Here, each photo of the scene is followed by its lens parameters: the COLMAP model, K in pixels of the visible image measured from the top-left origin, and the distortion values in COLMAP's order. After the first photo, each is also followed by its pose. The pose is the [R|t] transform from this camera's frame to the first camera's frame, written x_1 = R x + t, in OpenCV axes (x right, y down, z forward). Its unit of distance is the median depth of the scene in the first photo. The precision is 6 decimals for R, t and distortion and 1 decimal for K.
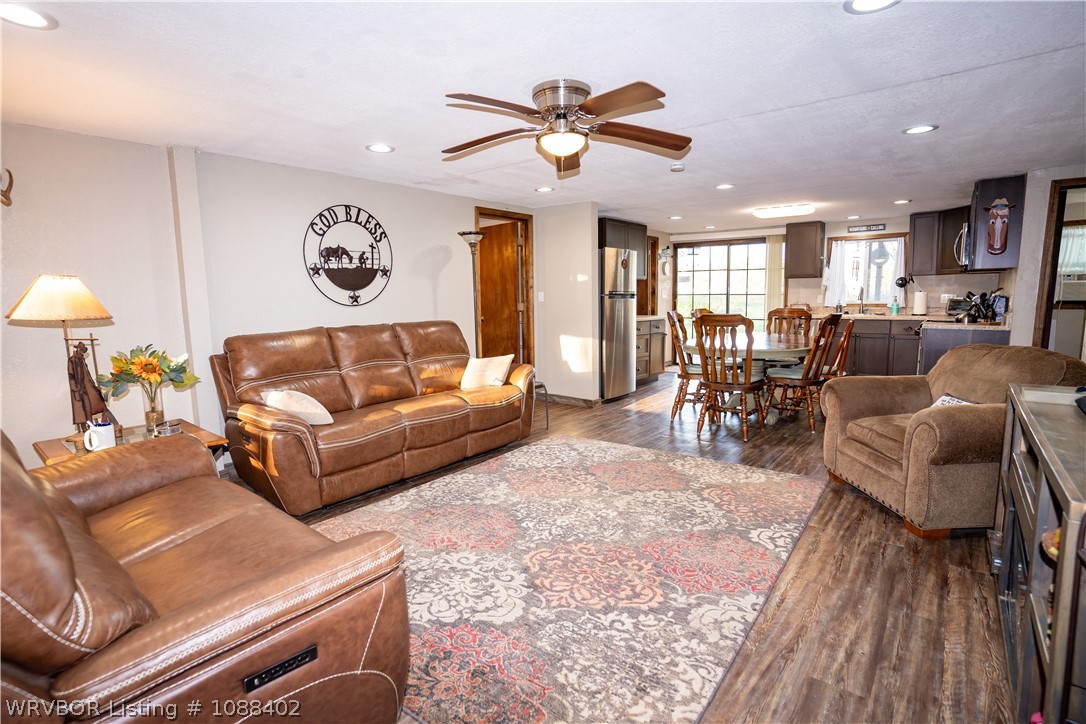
lens RADIAL K [[534.0, 0, 540.6], [0, 534.0, 364.5], [0, 0, 1]] dist [-0.066543, 0.028954]
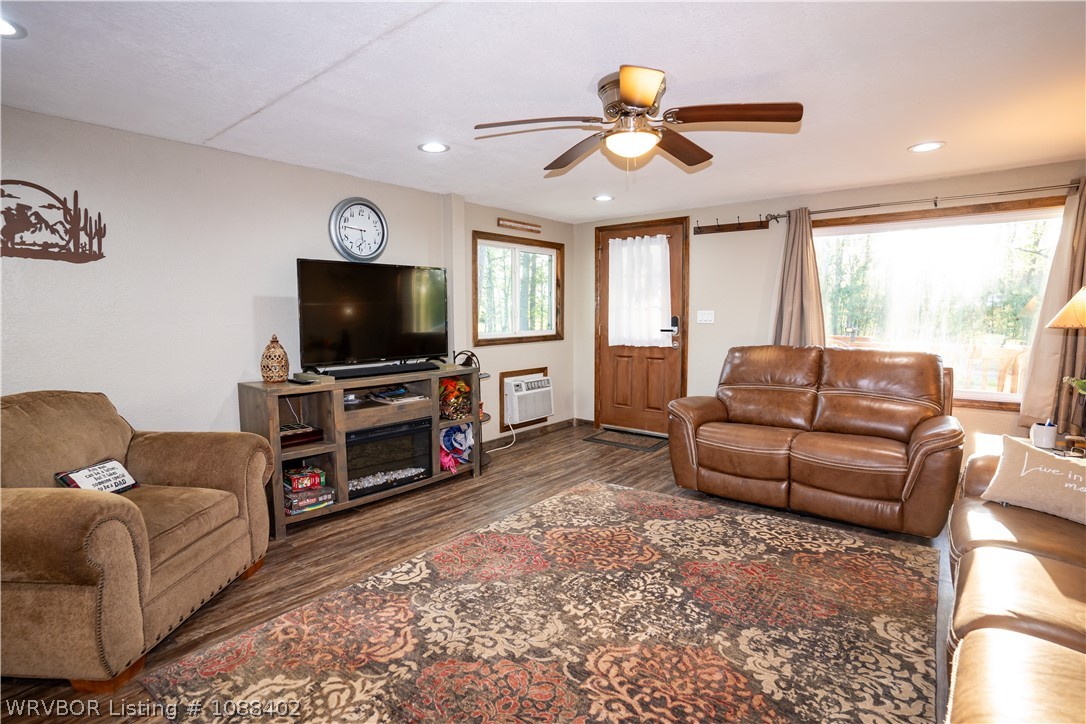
lens RADIAL K [[534.0, 0, 540.6], [0, 534.0, 364.5], [0, 0, 1]] dist [-0.066543, 0.028954]
pose [[-0.999722, 0.017953, 0.015297, 0.171440], [0.020905, 0.974777, 0.222201, -0.236720], [-0.010922, 0.222459, -0.974881, 1.781419]]
